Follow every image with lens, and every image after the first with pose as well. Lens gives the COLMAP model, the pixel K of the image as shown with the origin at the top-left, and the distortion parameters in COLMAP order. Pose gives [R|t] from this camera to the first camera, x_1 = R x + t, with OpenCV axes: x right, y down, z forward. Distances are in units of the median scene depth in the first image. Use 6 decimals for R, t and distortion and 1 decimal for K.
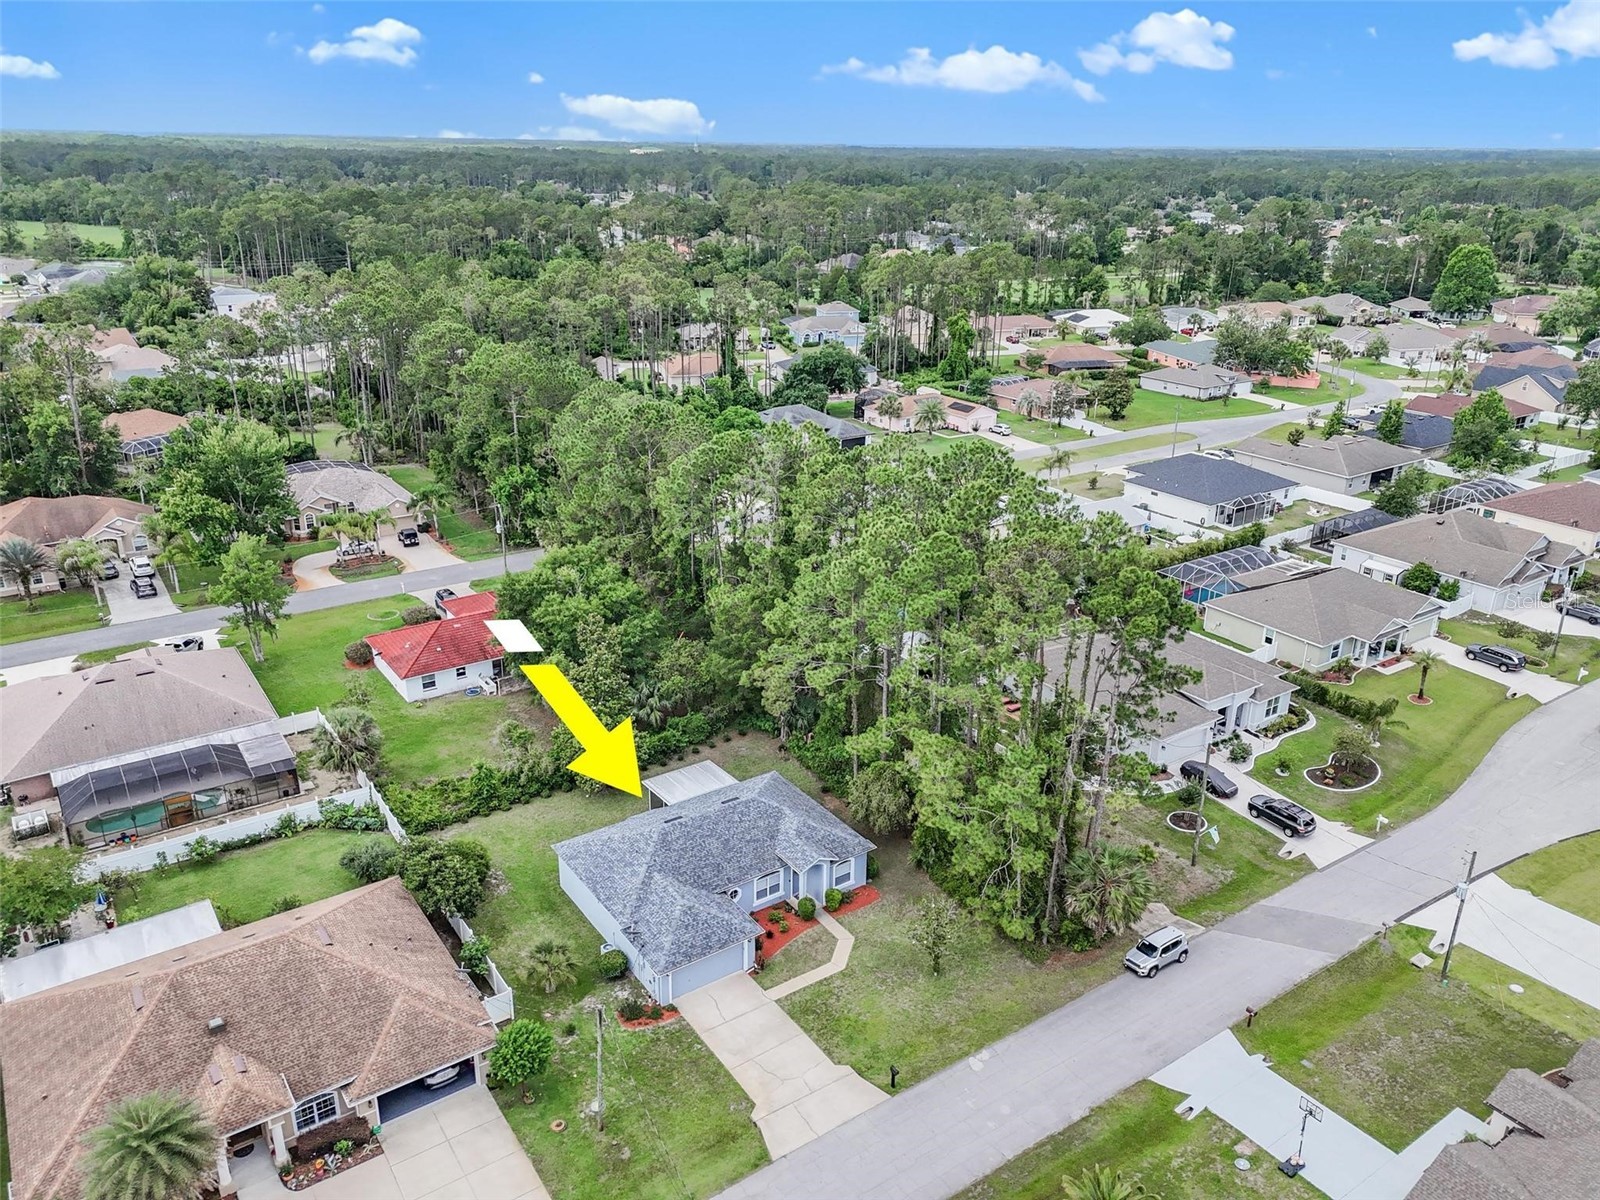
lens RADIAL K [[1167.6, 0, 800.0], [0, 1167.6, 600.0], [0, 0, 1]] dist [0.095878, -0.121918]
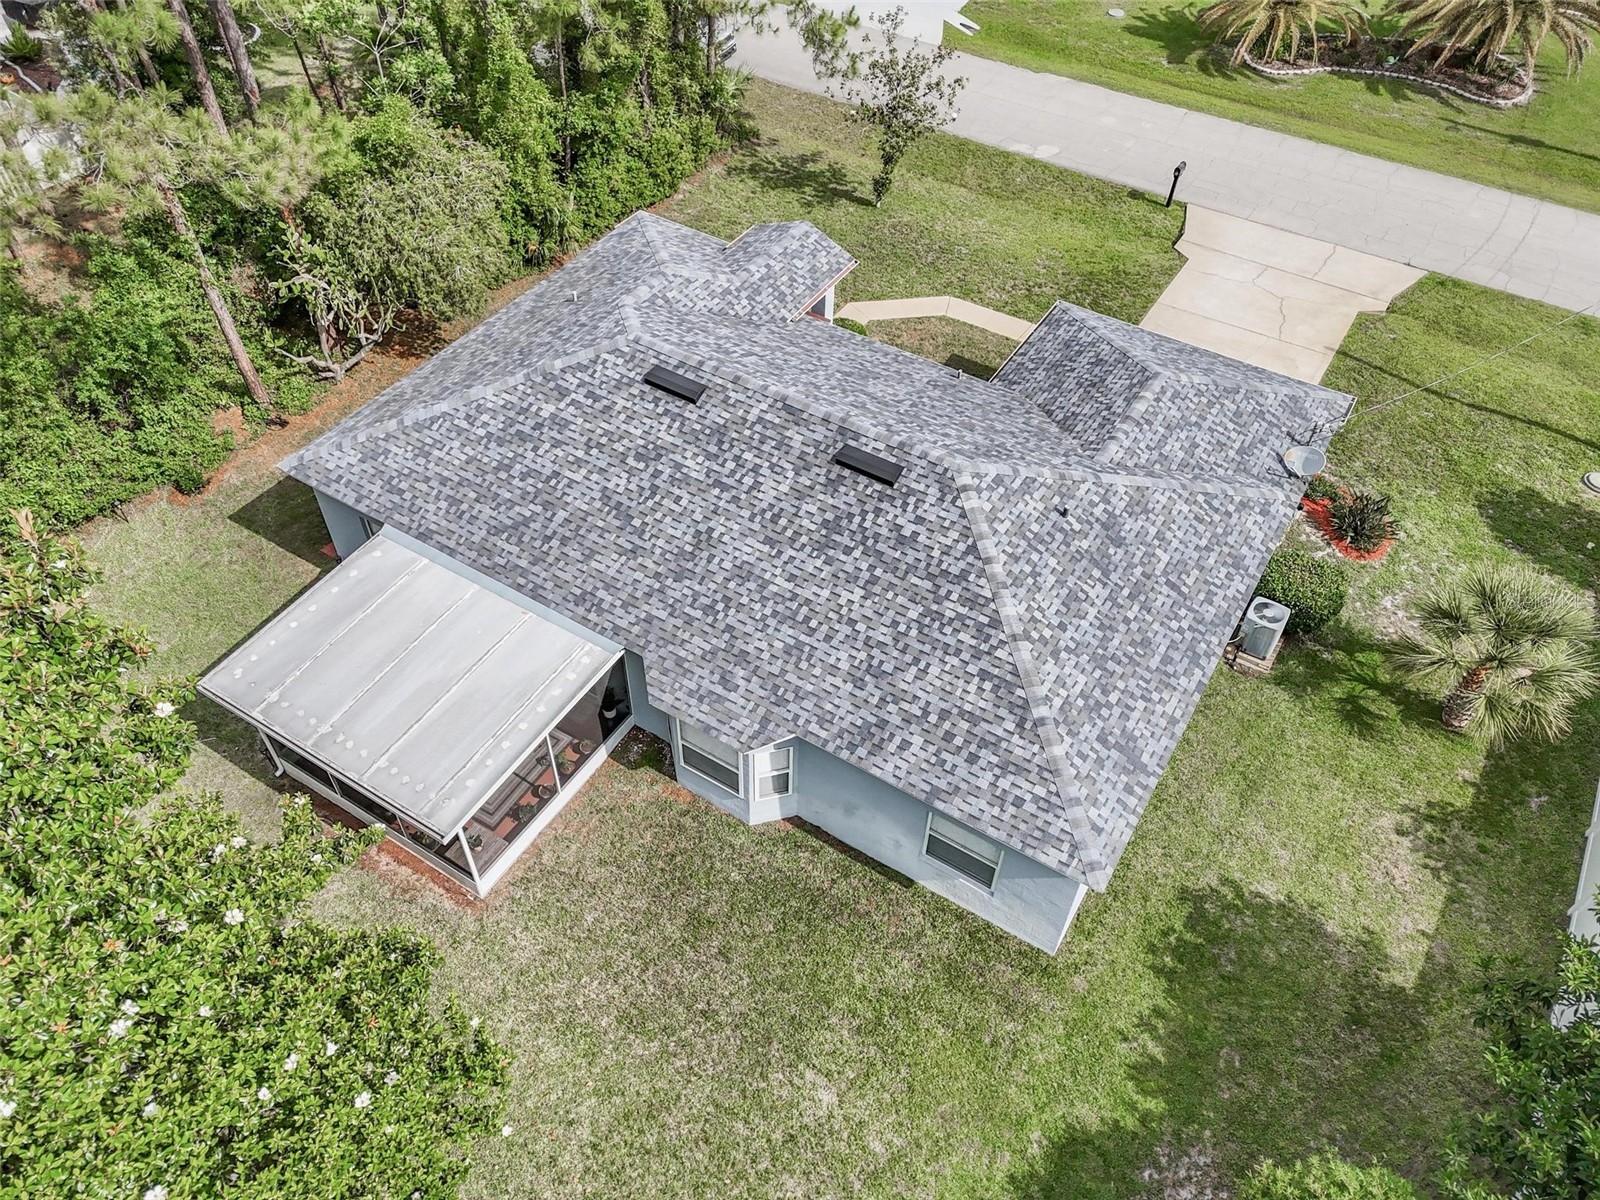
lens RADIAL K [[1183.6, 0, 809.3], [0, 1183.6, 591.1], [0, 0, 1]] dist [0.092595, -0.084234]
pose [[-0.400883, -0.682406, 0.611241, -0.289468], [0.305692, 0.529321, 0.791437, -0.021655], [-0.863623, 0.504125, -0.003590, 1.017040]]
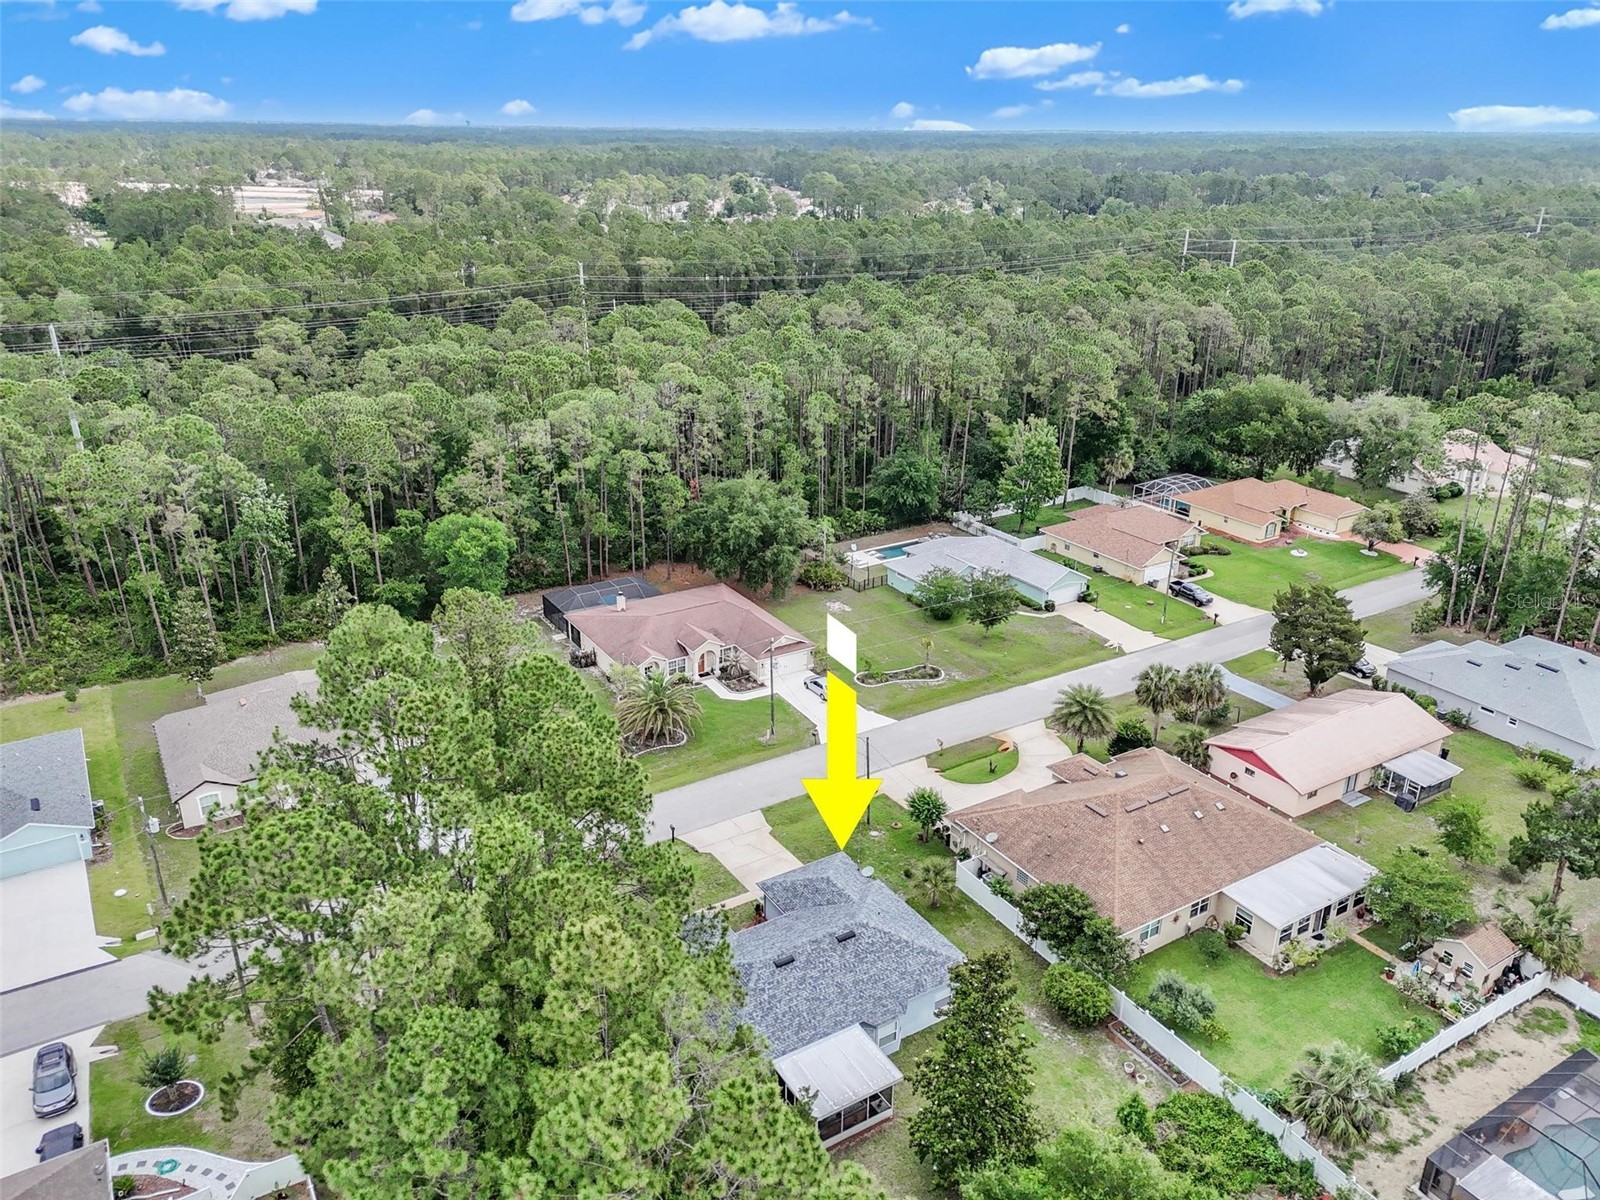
lens RADIAL K [[1167.6, 0, 800.0], [0, 1167.6, 600.0], [0, 0, 1]] dist [0.095878, -0.121918]
pose [[-0.998634, -0.036351, 0.037527, -0.095166], [-0.000811, 0.728973, 0.684542, -0.630845], [-0.052240, 0.683577, -0.728007, 1.478074]]
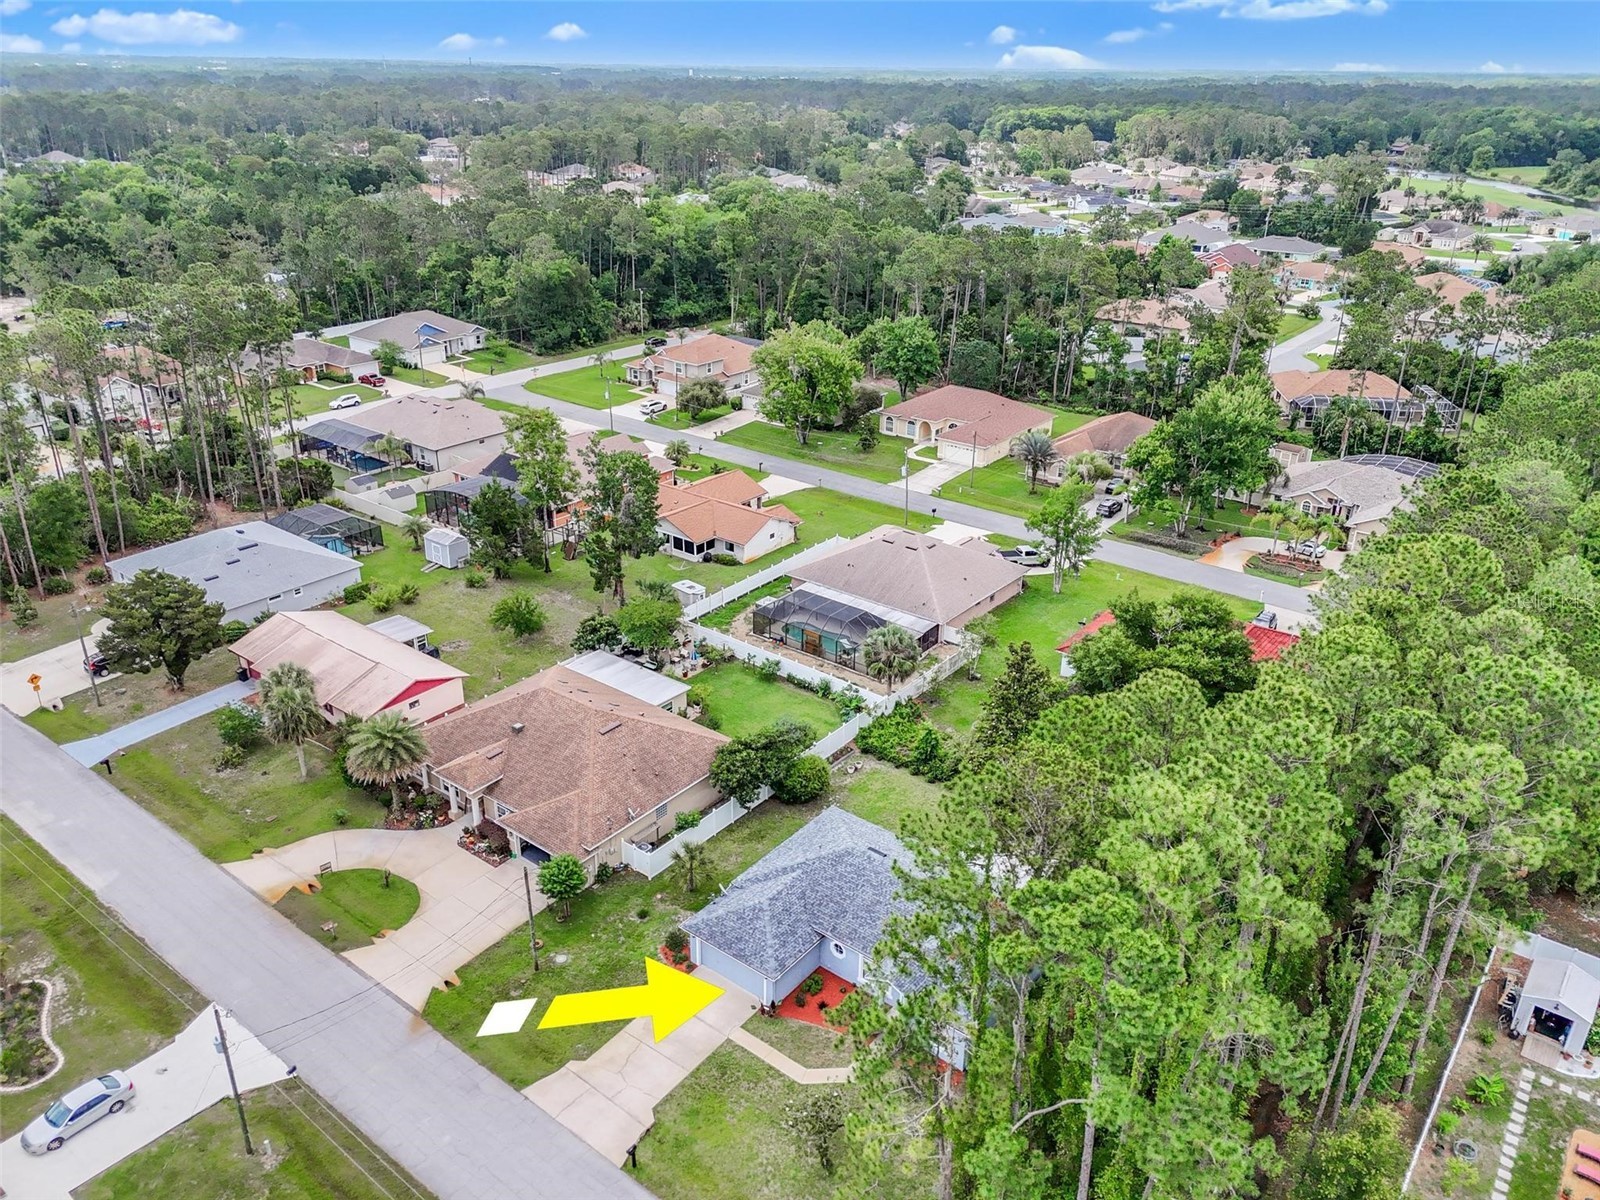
lens RADIAL K [[1171.6, 0, 800.0], [0, 1171.6, 600.0], [0, 0, 1]] dist [0.078227, -0.078048]
pose [[0.297346, 0.385214, -0.873611, 0.603827], [-0.353954, 0.894272, 0.273851, -0.221553], [0.886736, 0.227790, 0.402257, 0.520723]]
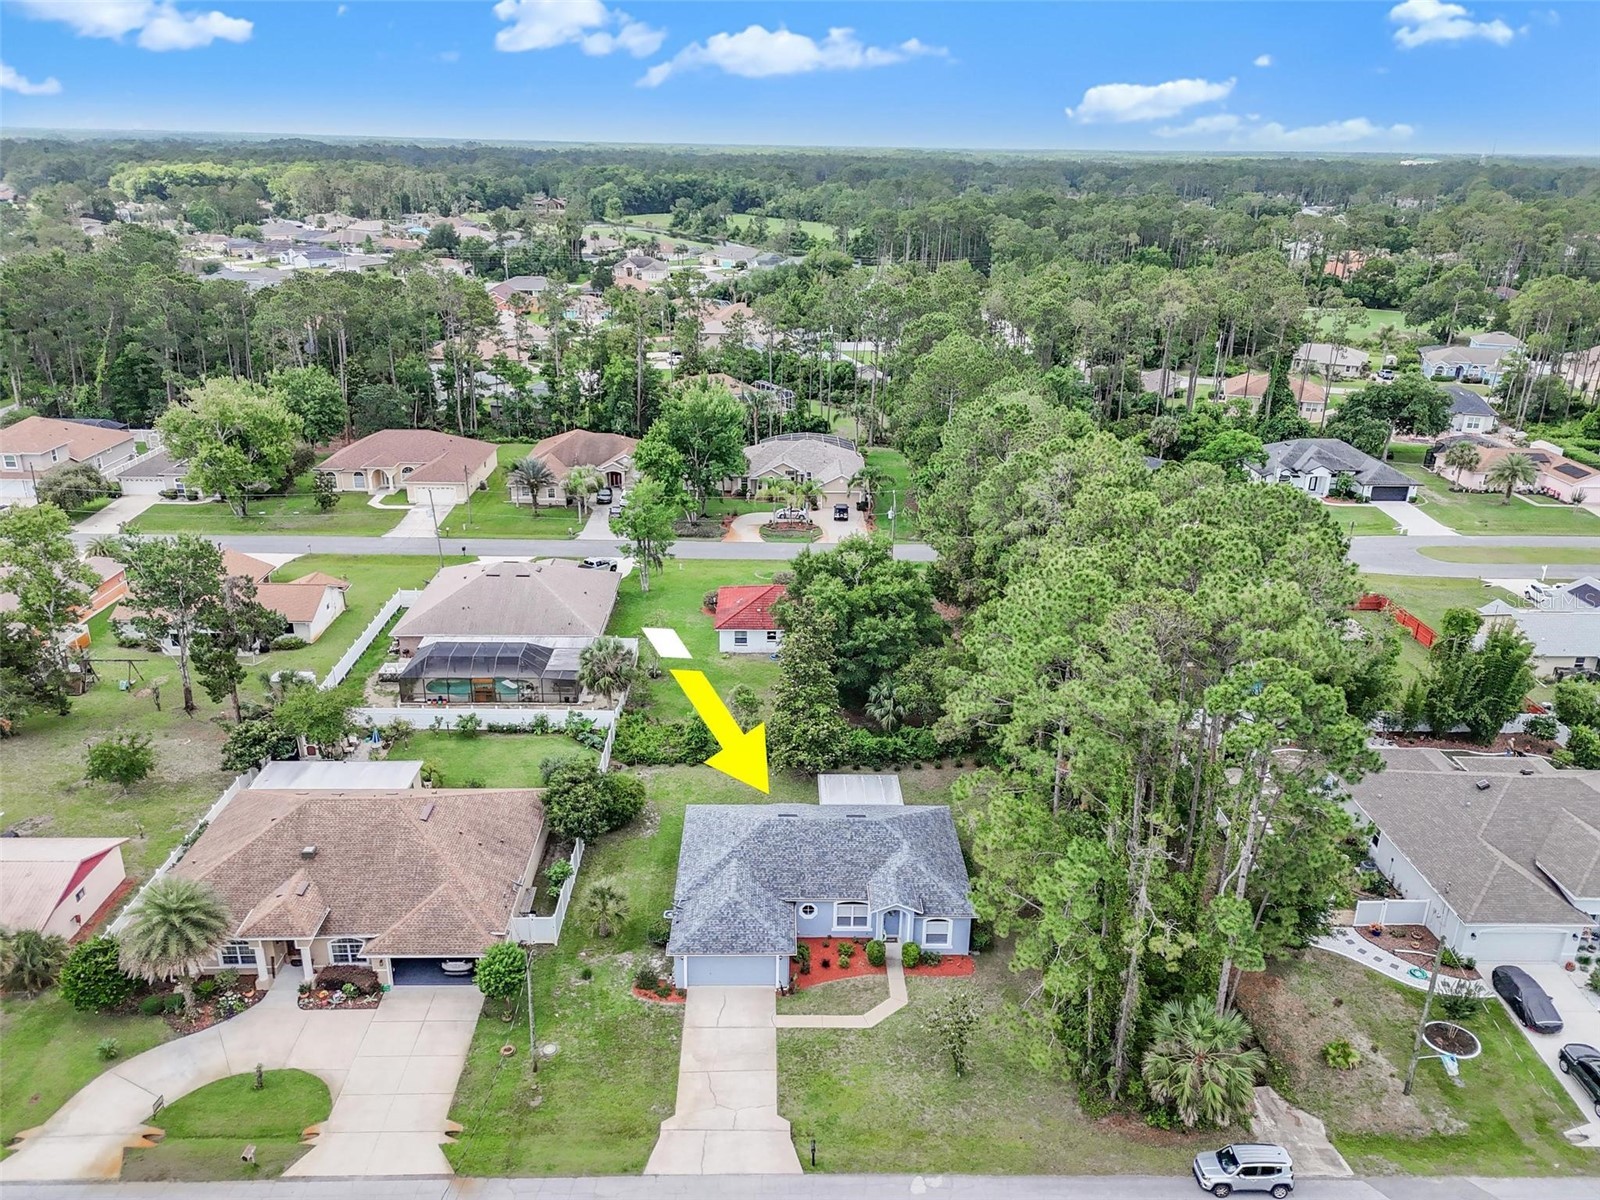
lens RADIAL K [[1171.6, 0, 800.0], [0, 1171.6, 600.0], [0, 0, 1]] dist [0.078227, -0.078048]
pose [[0.834358, 0.199397, -0.513895, 0.356659], [-0.204855, 0.977675, 0.046747, -0.032506], [0.511744, 0.066270, 0.856578, 0.166694]]
